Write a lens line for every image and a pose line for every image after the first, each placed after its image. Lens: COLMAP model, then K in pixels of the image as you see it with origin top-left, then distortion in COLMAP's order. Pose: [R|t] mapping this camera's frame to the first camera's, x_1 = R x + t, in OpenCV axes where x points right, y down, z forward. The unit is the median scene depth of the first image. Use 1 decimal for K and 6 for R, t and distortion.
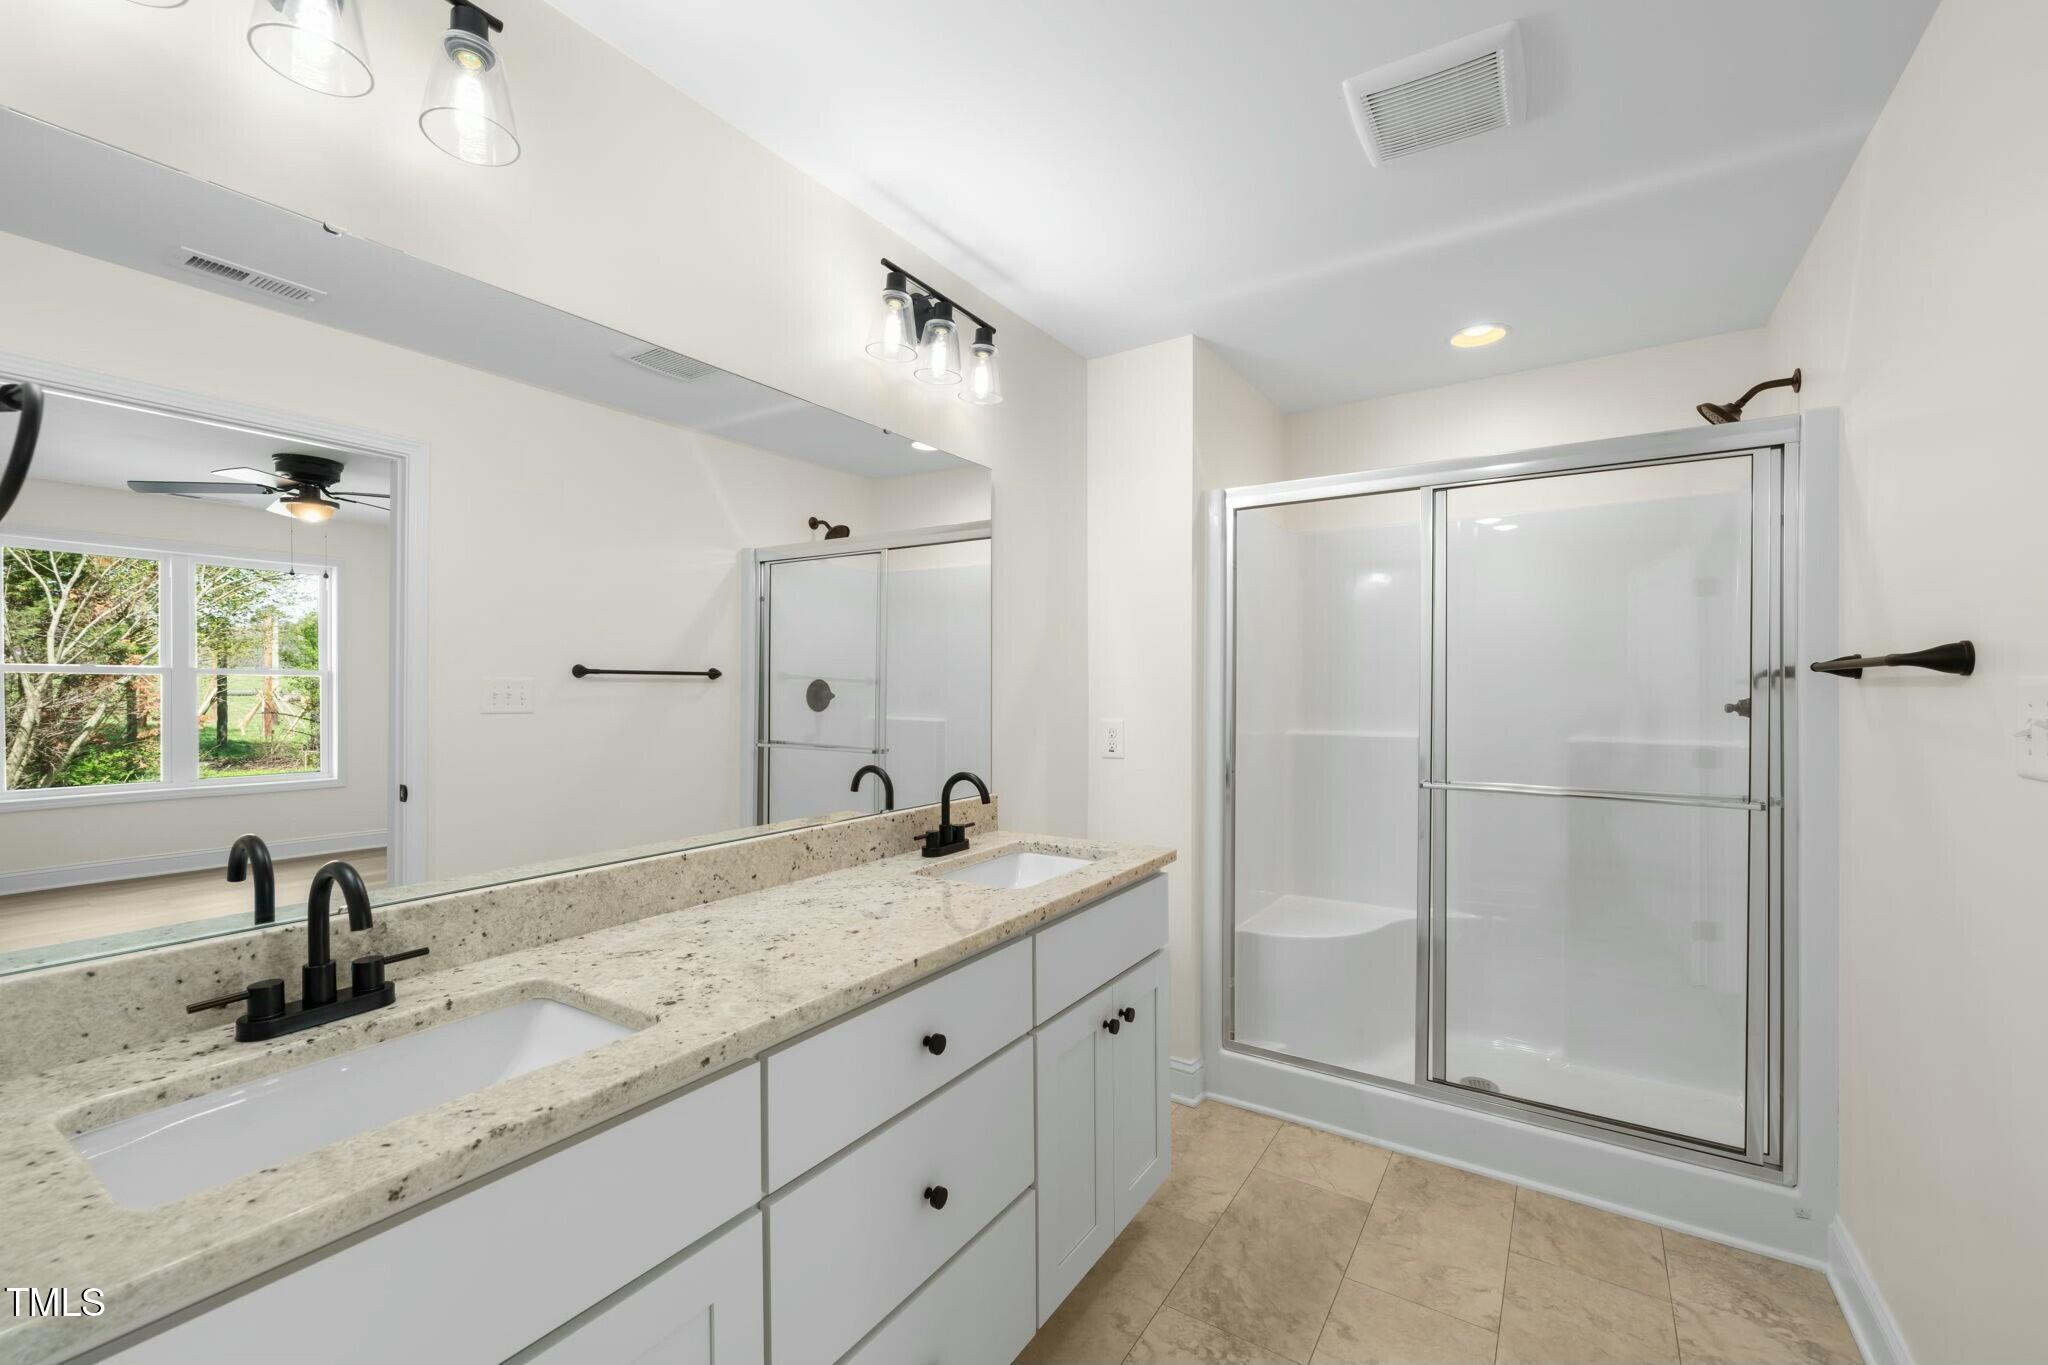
lens RADIAL K [[863.9, 0, 1024.0], [0, 863.9, 682.5], [0, 0, 1]] dist [-0.000997, 0.000062]
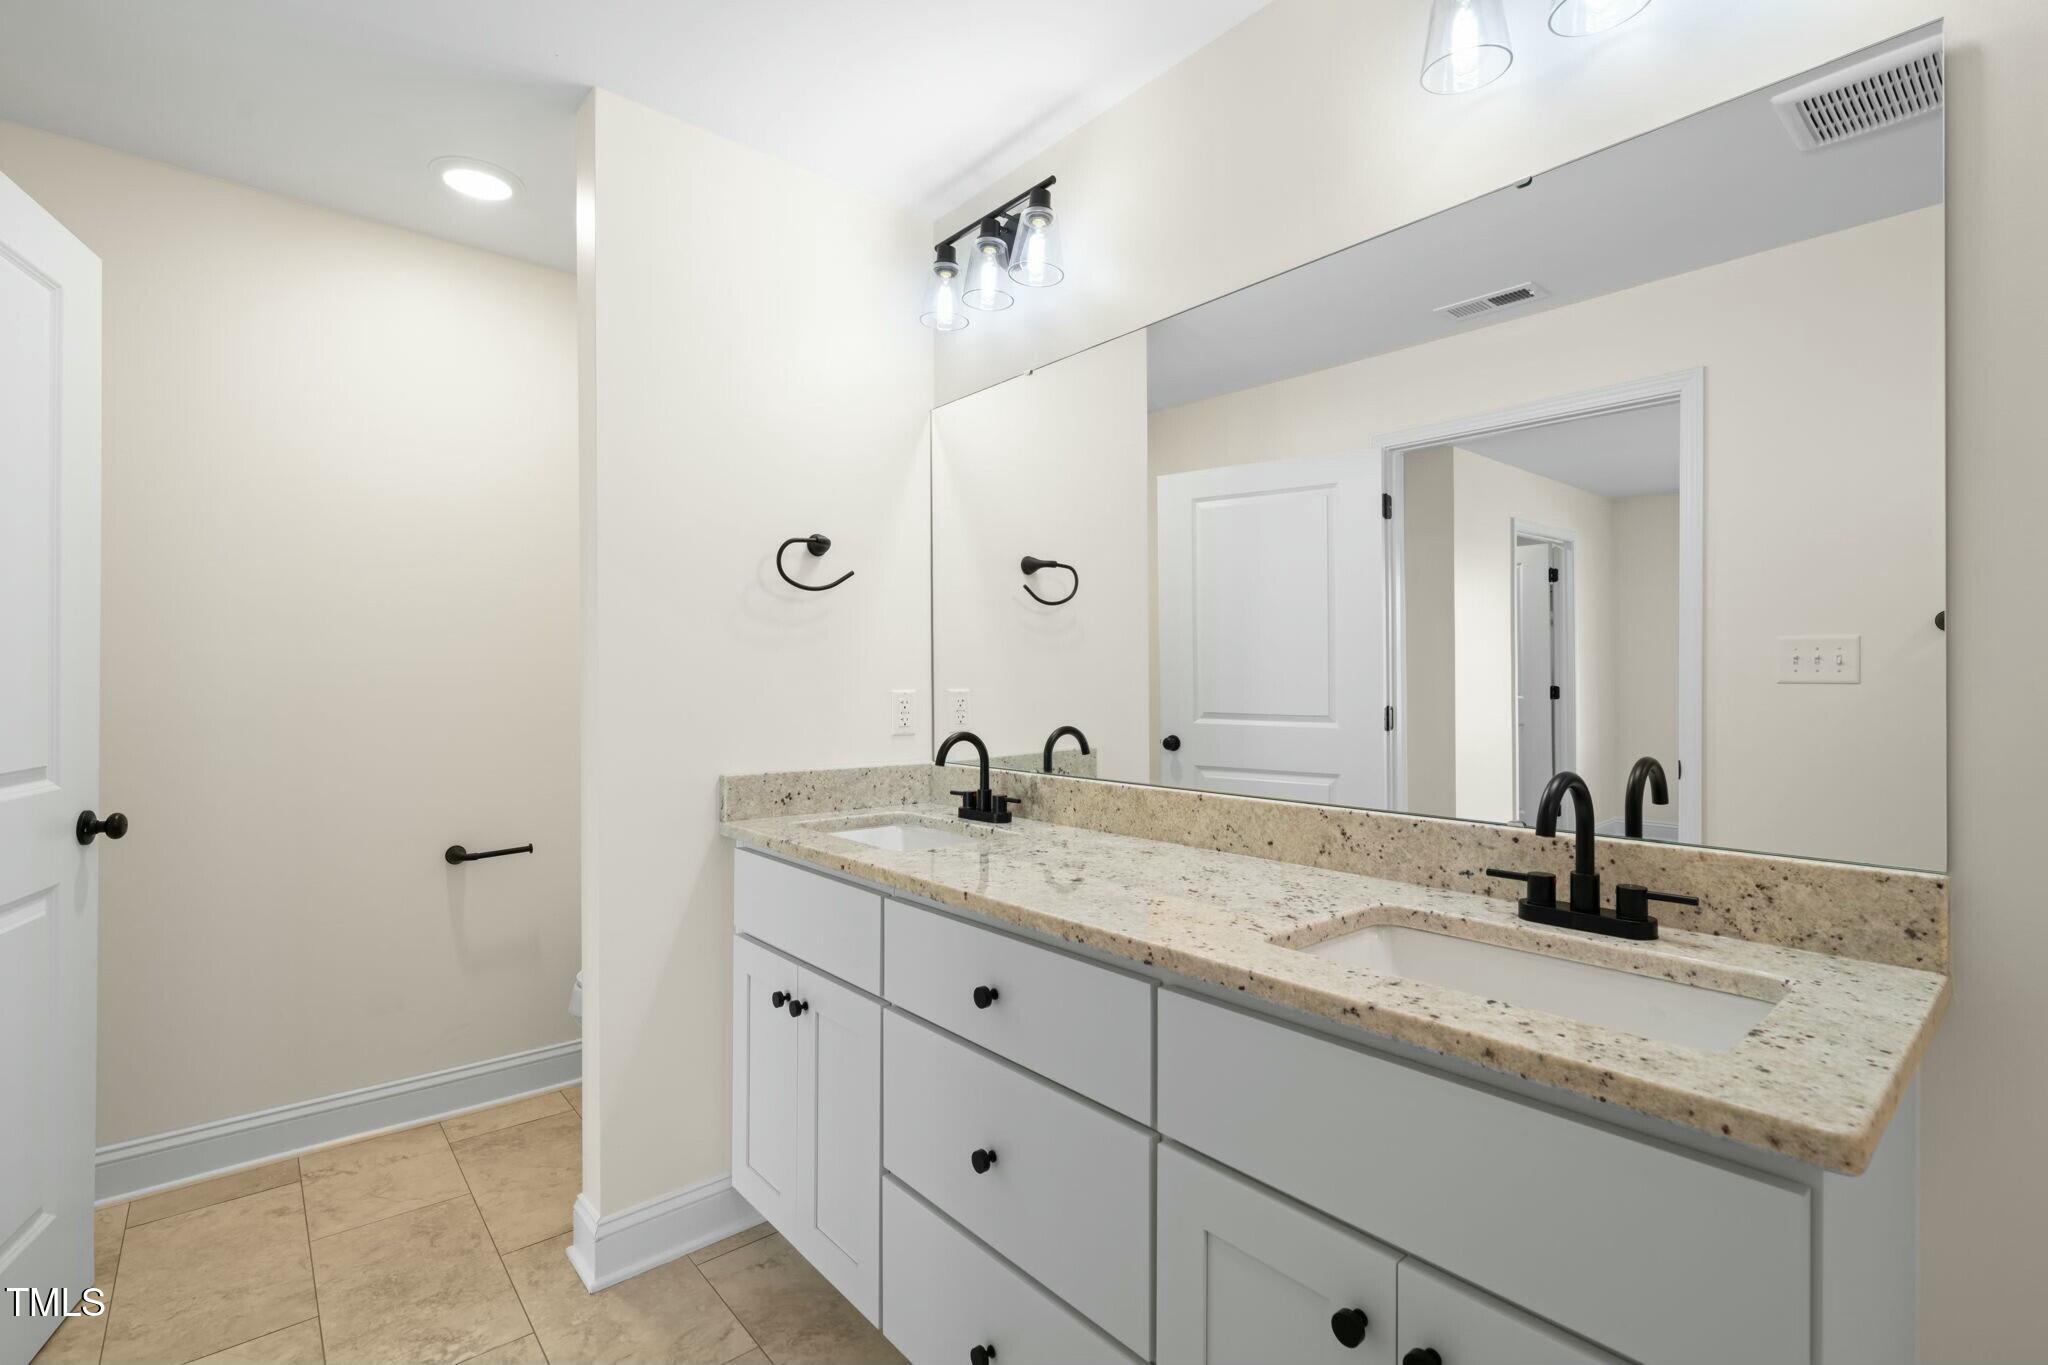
lens RADIAL K [[920.6, 0, 1030.4], [0, 920.6, 666.0], [0, 0, 1]] dist [0.000102, 0.000075]
pose [[-0.282565, -0.011692, -0.959177, 0.790279], [0.008133, 0.999861, -0.014584, 0.066802], [0.959214, -0.011922, -0.282430, 1.237115]]
